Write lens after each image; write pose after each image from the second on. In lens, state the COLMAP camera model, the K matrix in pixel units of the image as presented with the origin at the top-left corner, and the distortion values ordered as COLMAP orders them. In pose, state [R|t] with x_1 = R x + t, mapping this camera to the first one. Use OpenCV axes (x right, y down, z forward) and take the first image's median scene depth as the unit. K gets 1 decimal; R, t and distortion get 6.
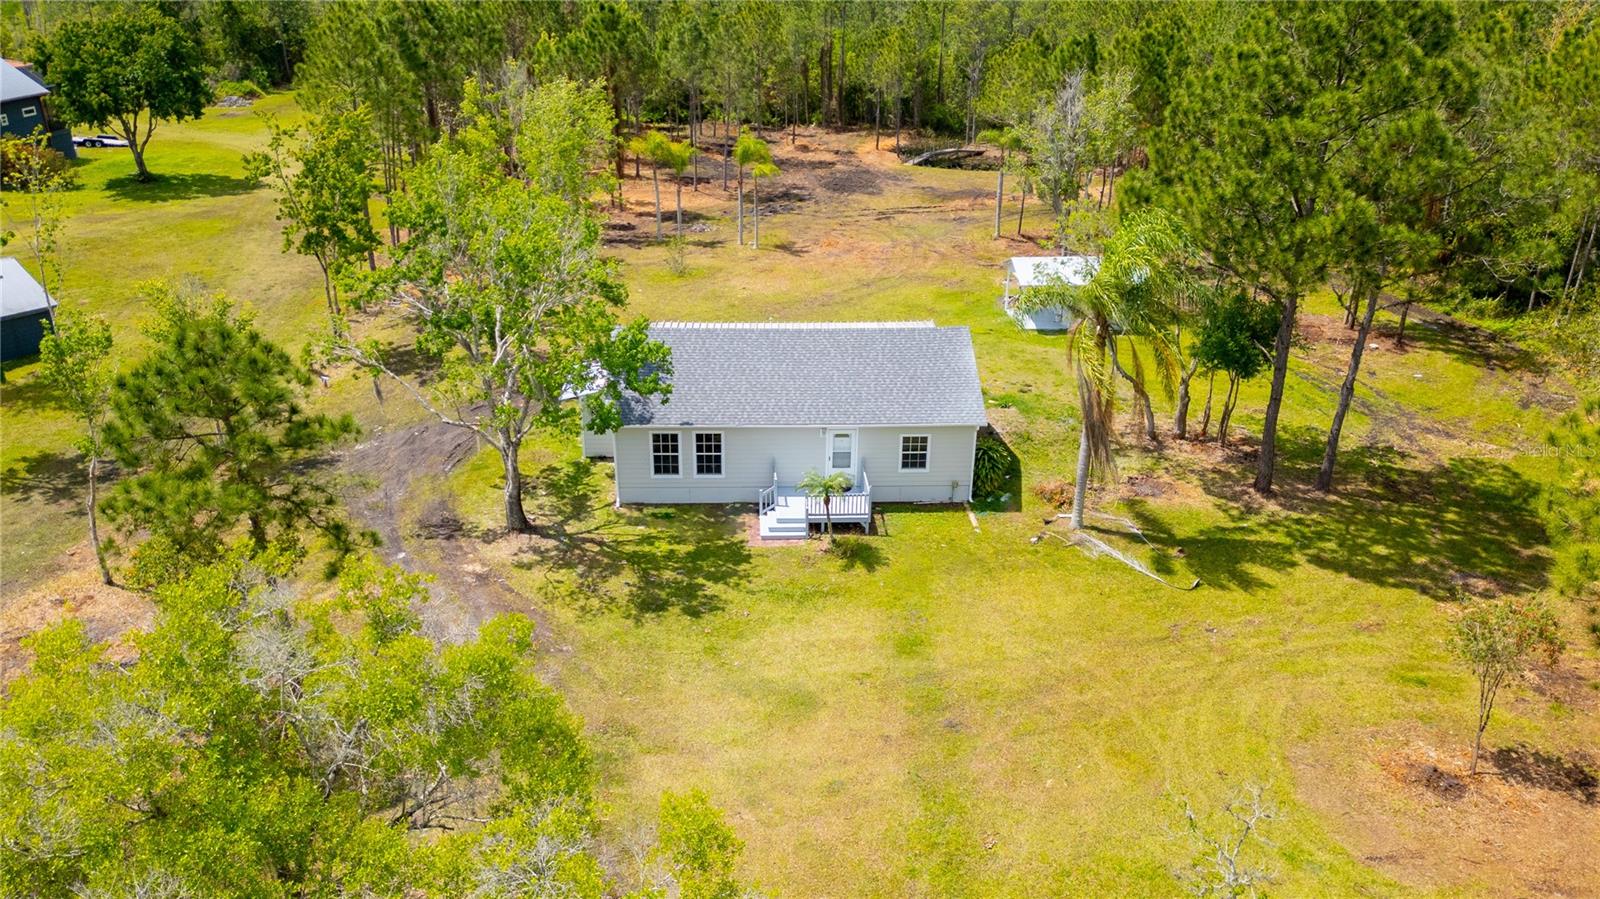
lens RADIAL K [[1321.0, 0, 800.0], [0, 1321.0, 449.5], [0, 0, 1]] dist [0.019459, -0.000797]
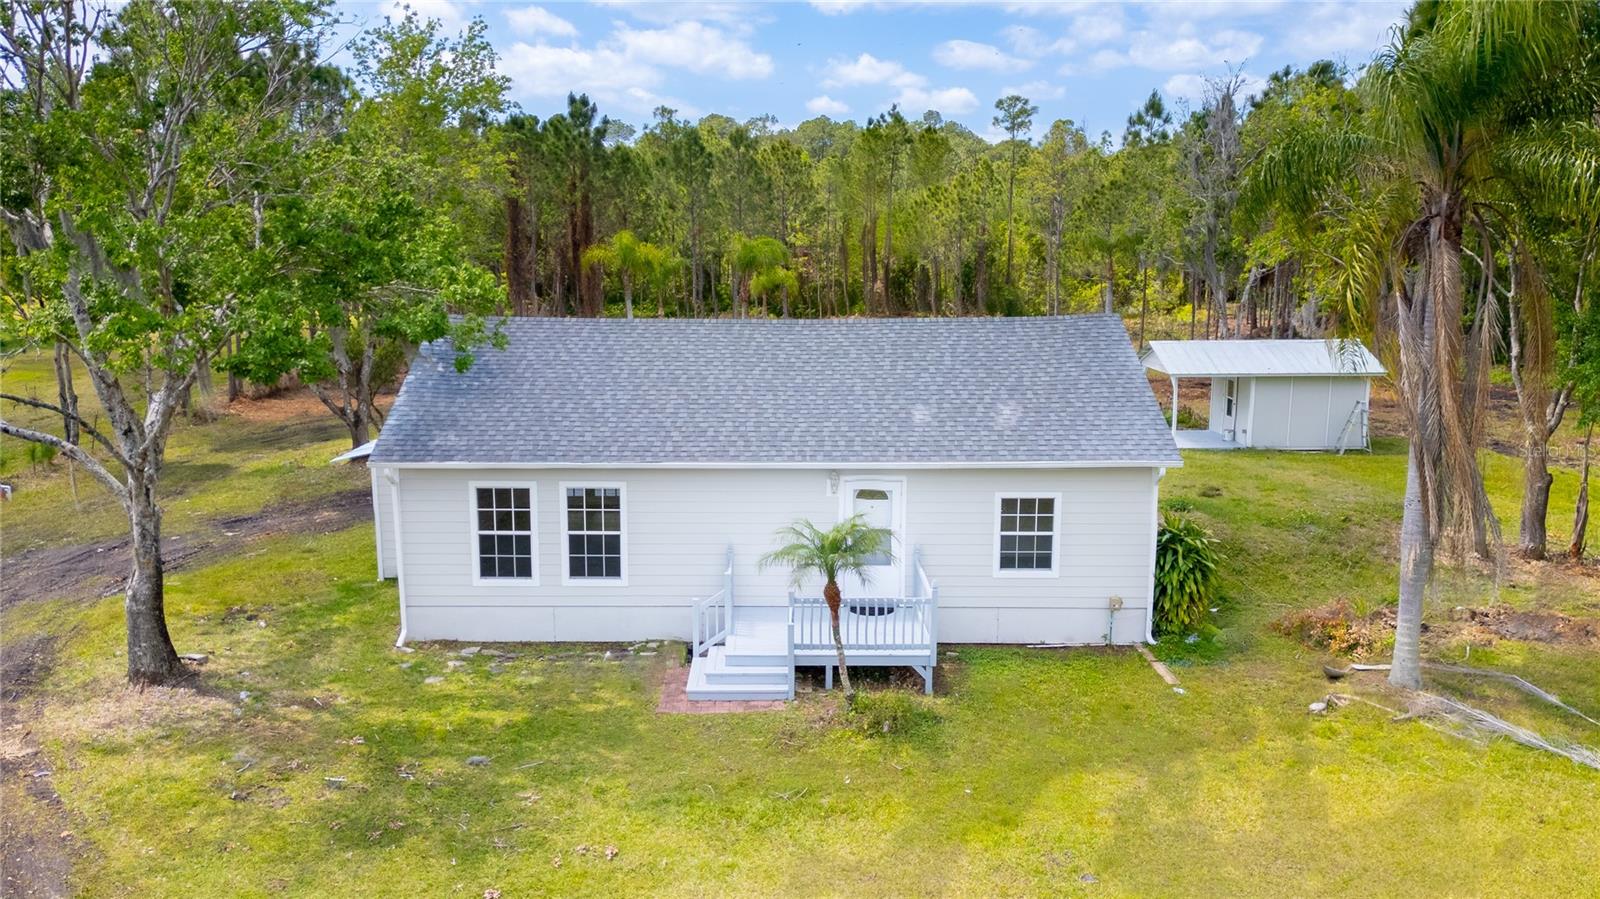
lens RADIAL K [[1321.0, 0, 800.0], [0, 1321.0, 449.5], [0, 0, 1]] dist [0.019459, -0.000797]
pose [[0.999127, -0.000109, -0.041773, 0.025302], [-0.010343, 0.968215, -0.249906, 0.092555], [0.040472, 0.250120, 0.967369, 0.531496]]
